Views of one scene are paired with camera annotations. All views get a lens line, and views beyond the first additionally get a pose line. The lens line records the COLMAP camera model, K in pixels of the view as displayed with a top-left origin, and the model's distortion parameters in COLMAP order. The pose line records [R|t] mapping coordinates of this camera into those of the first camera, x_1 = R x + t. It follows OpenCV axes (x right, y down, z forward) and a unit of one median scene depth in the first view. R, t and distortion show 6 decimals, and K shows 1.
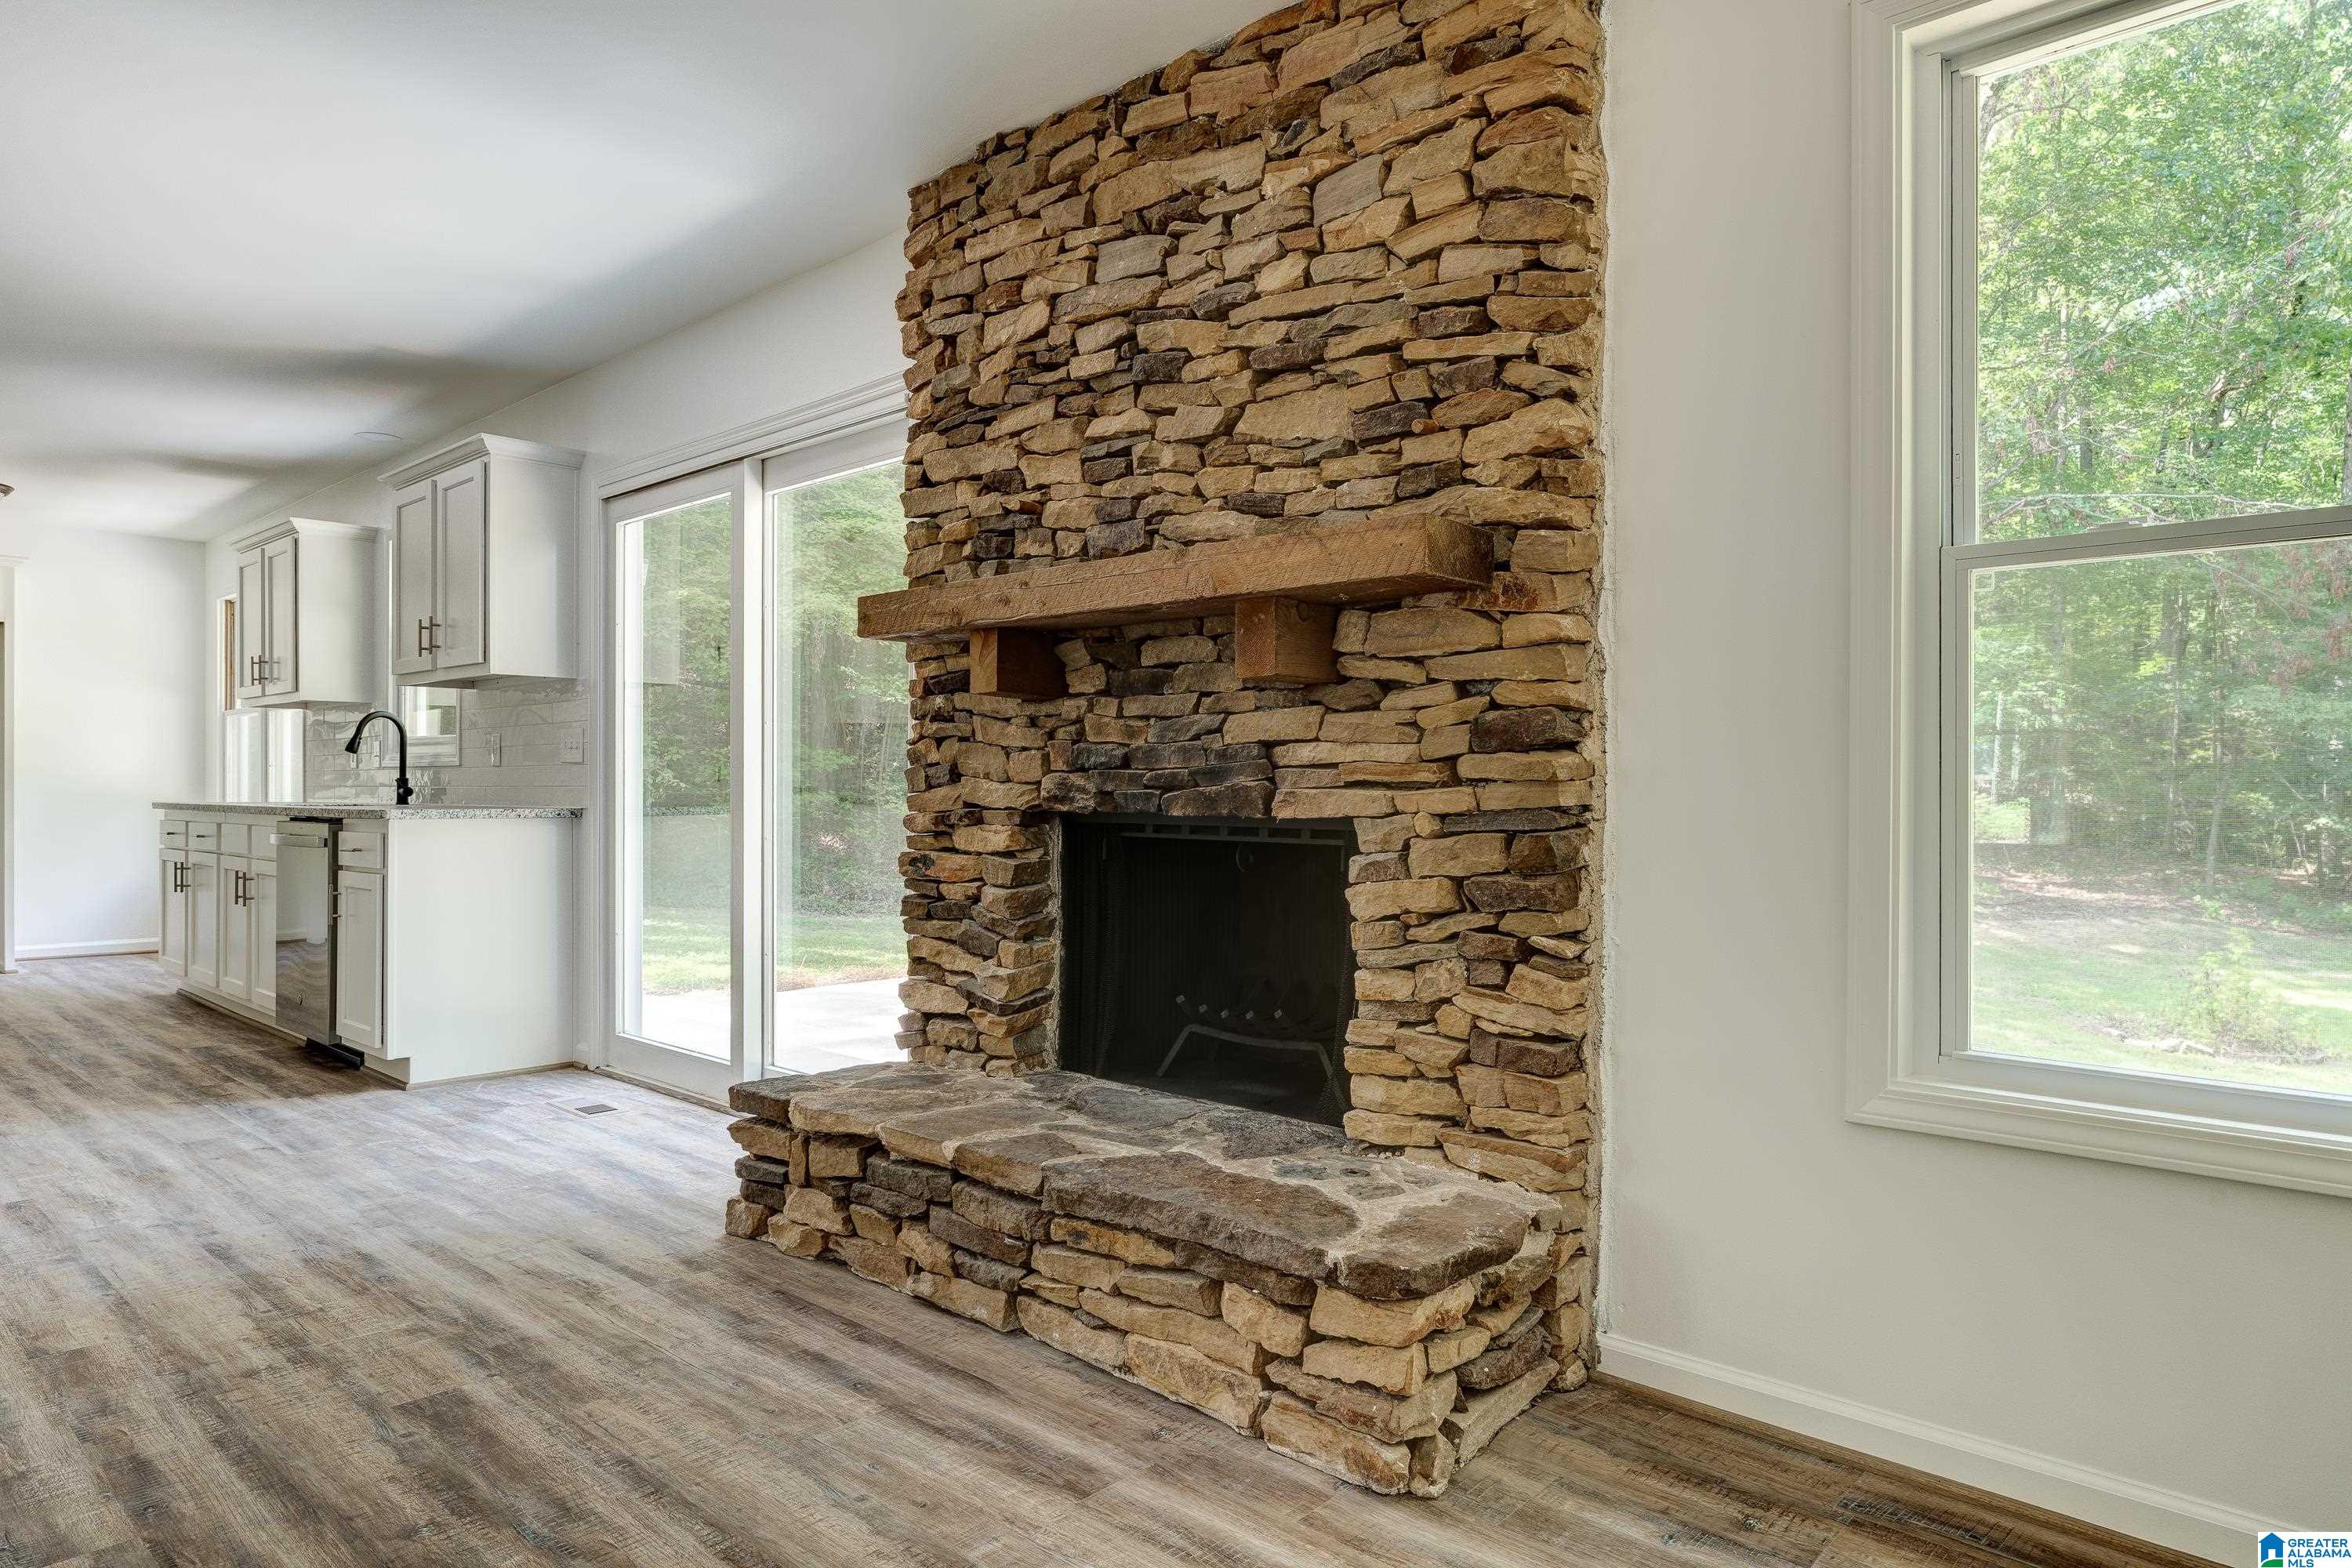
lens RADIAL K [[1390.9, 0, 1181.5], [0, 1390.9, 792.4], [0, 0, 1]] dist [-0.011264, 0.006909]
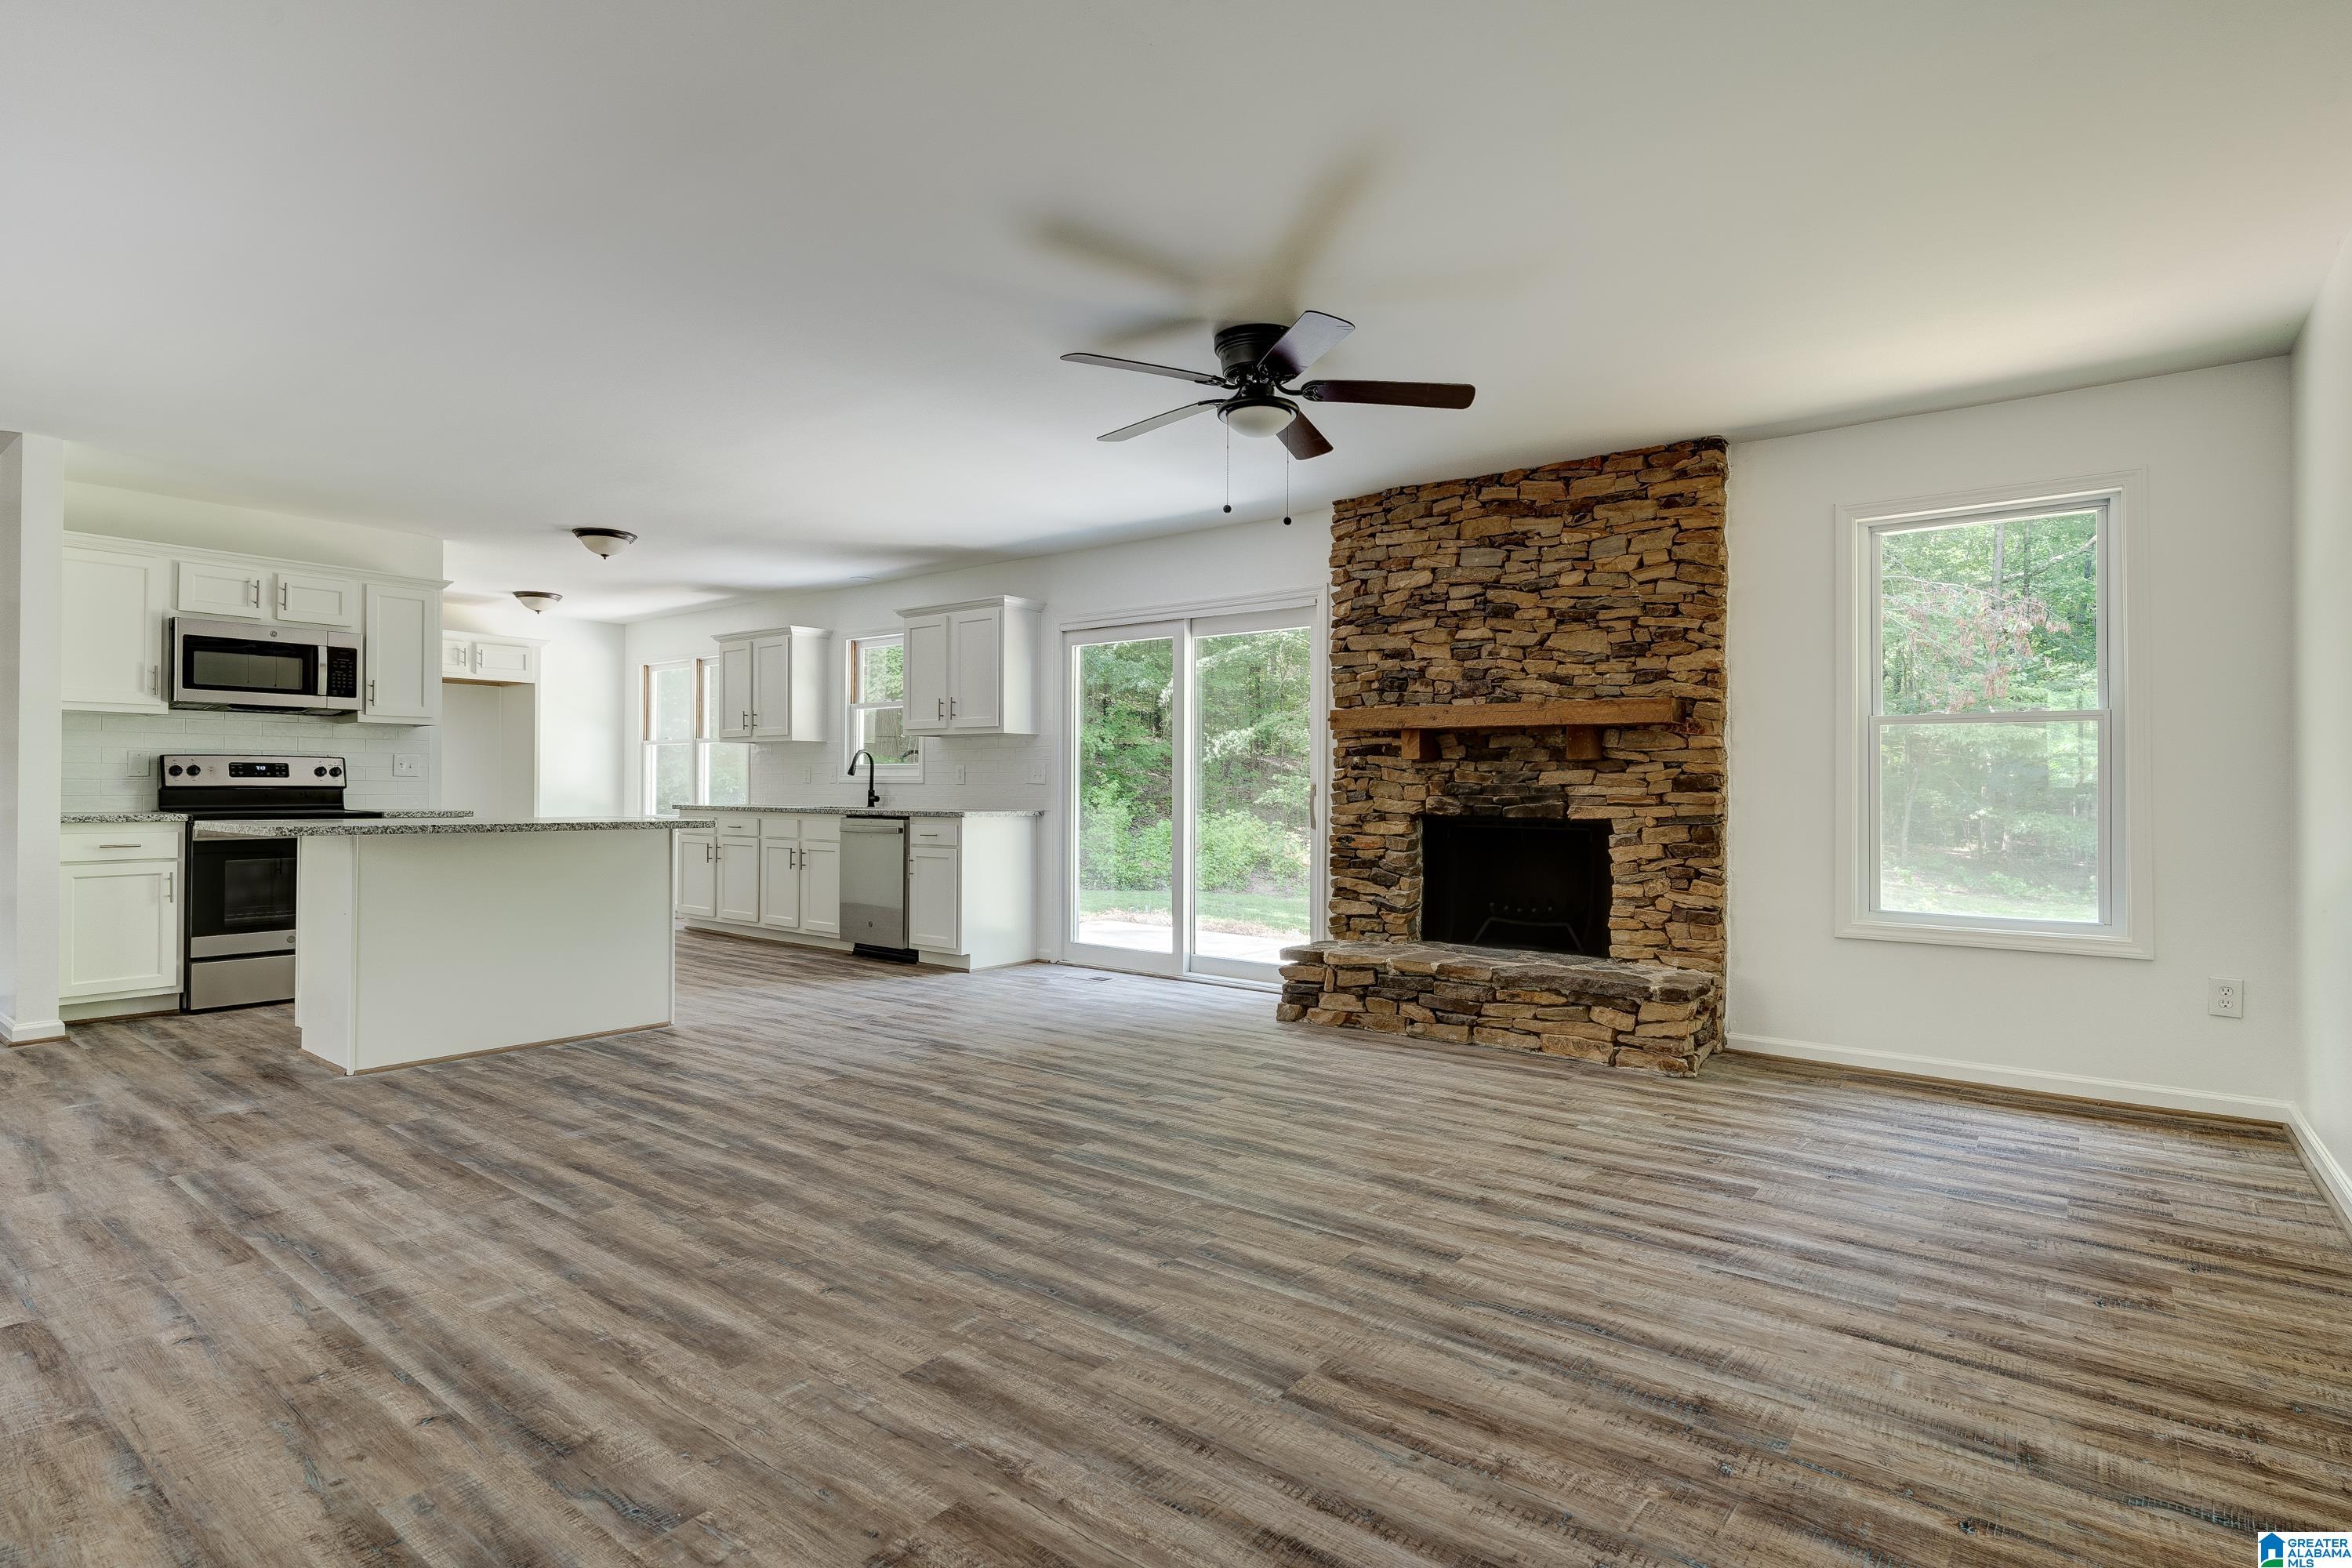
lens RADIAL K [[1163.3, 0, 1179.3], [0, 1163.3, 776.6], [0, 0, 1]] dist [-0.014021, 0.007630]
pose [[0.996307, 0.001830, 0.085848, -0.701754], [-0.001030, 0.999956, -0.009361, -0.030441], [-0.085861, 0.009238, 0.996264, -0.798303]]
